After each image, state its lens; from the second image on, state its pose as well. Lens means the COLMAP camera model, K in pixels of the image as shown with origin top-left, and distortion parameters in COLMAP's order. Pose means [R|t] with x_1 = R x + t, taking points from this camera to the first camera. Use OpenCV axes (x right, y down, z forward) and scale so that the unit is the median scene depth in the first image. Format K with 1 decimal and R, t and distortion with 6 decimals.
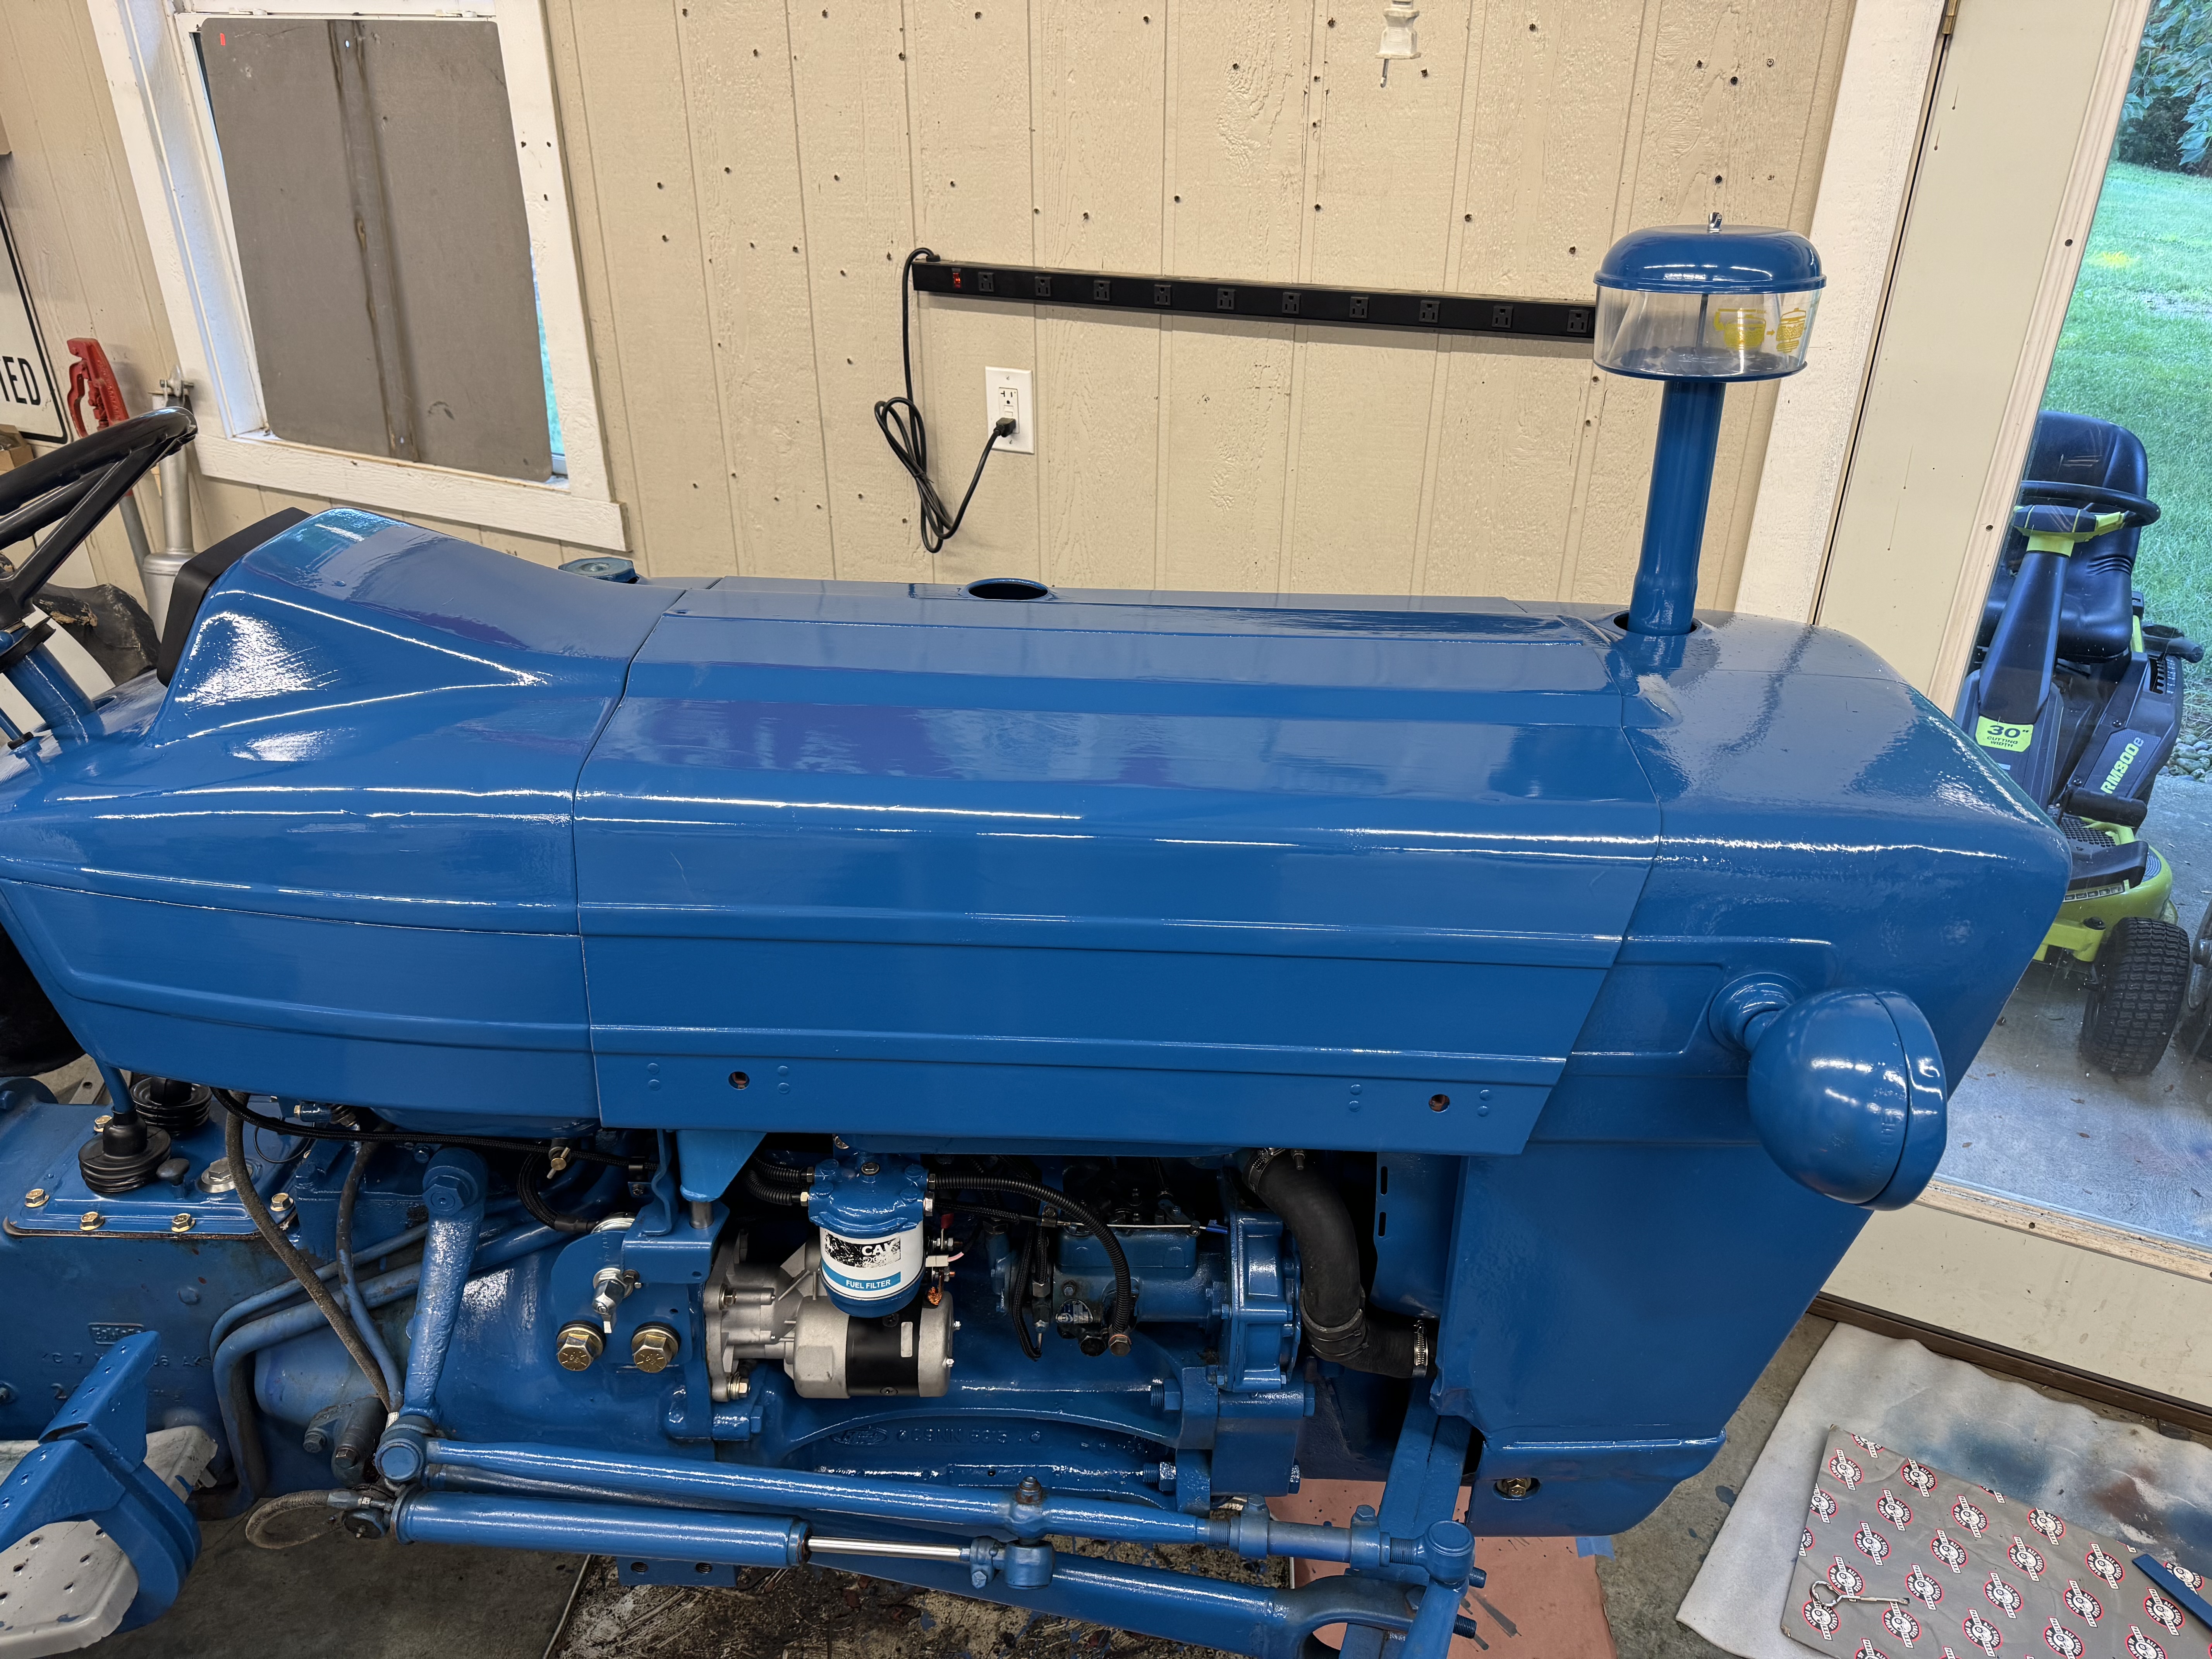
lens RADIAL K [[1563.1, 0, 1134.0], [0, 1563.1, 827.0], [0, 0, 1]] dist [0.052066, -0.058082]
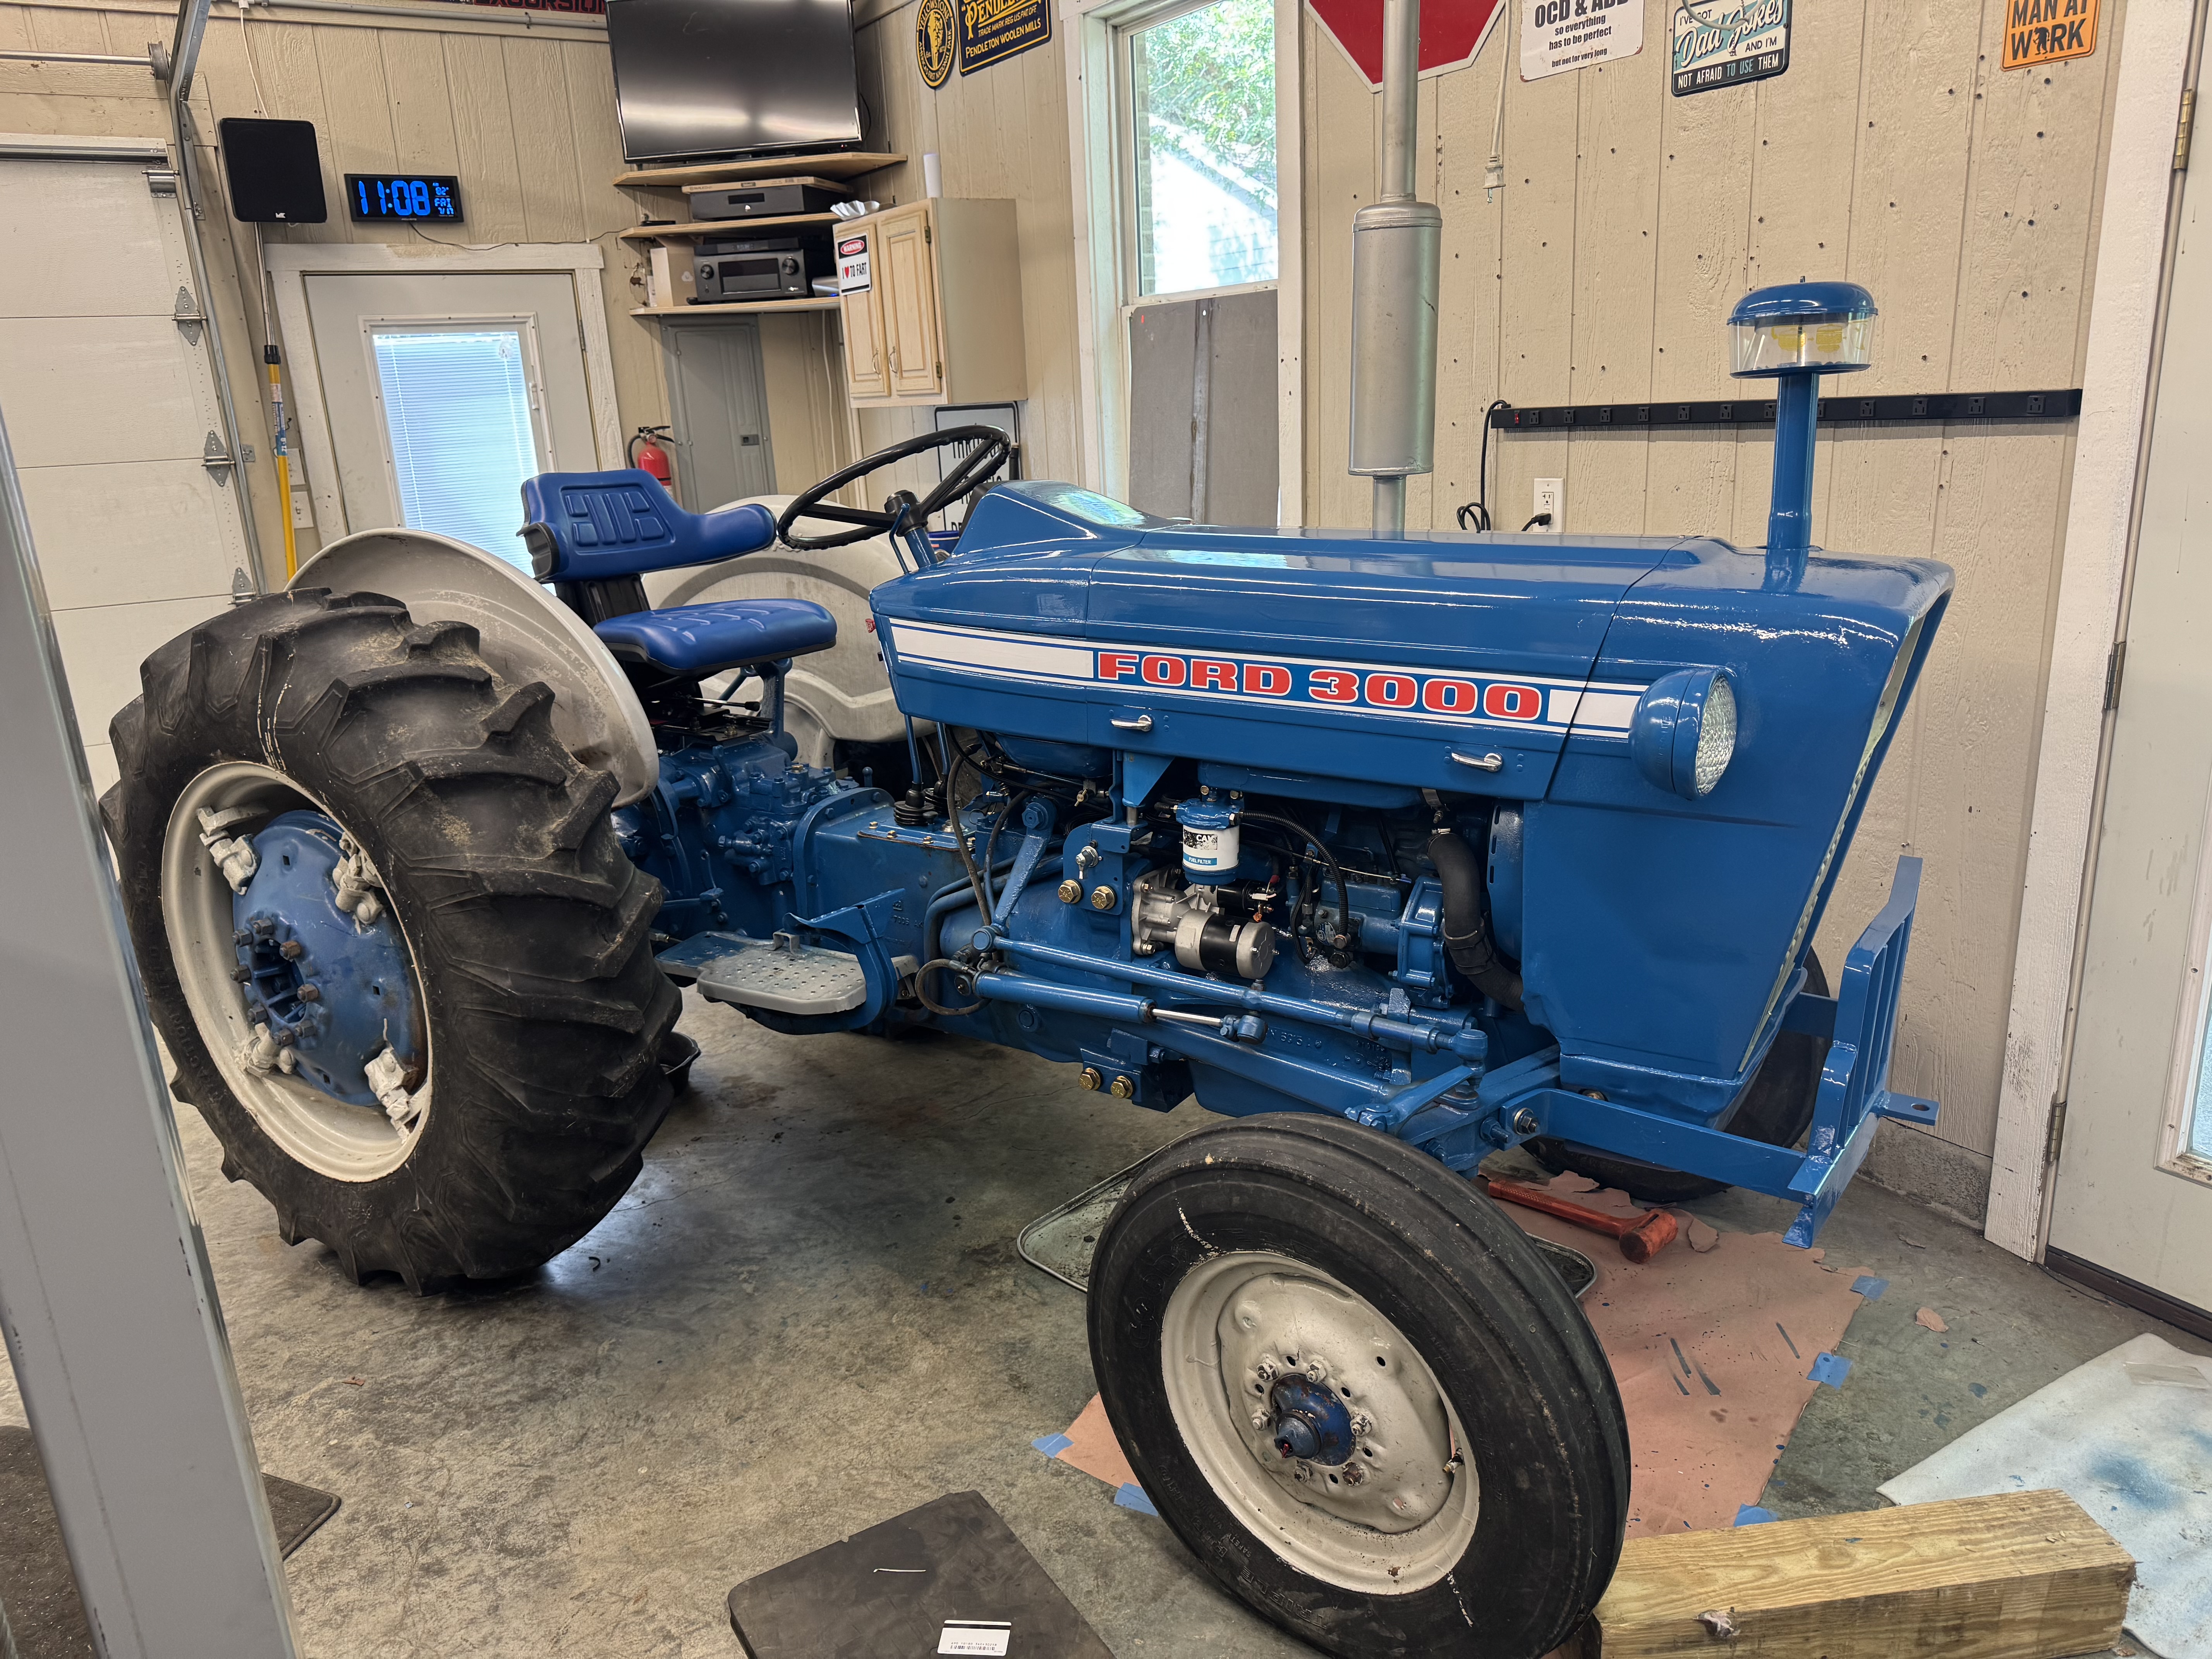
lens RADIAL K [[1623.0, 0, 1112.2], [0, 1623.0, 836.8], [0, 0, 1]] dist [0.060746, -0.063720]
pose [[0.837642, 0.099971, -0.536994, 0.520211], [-0.202066, 0.970078, -0.134601, 0.370906], [0.507470, 0.221255, 0.832779, -0.433157]]
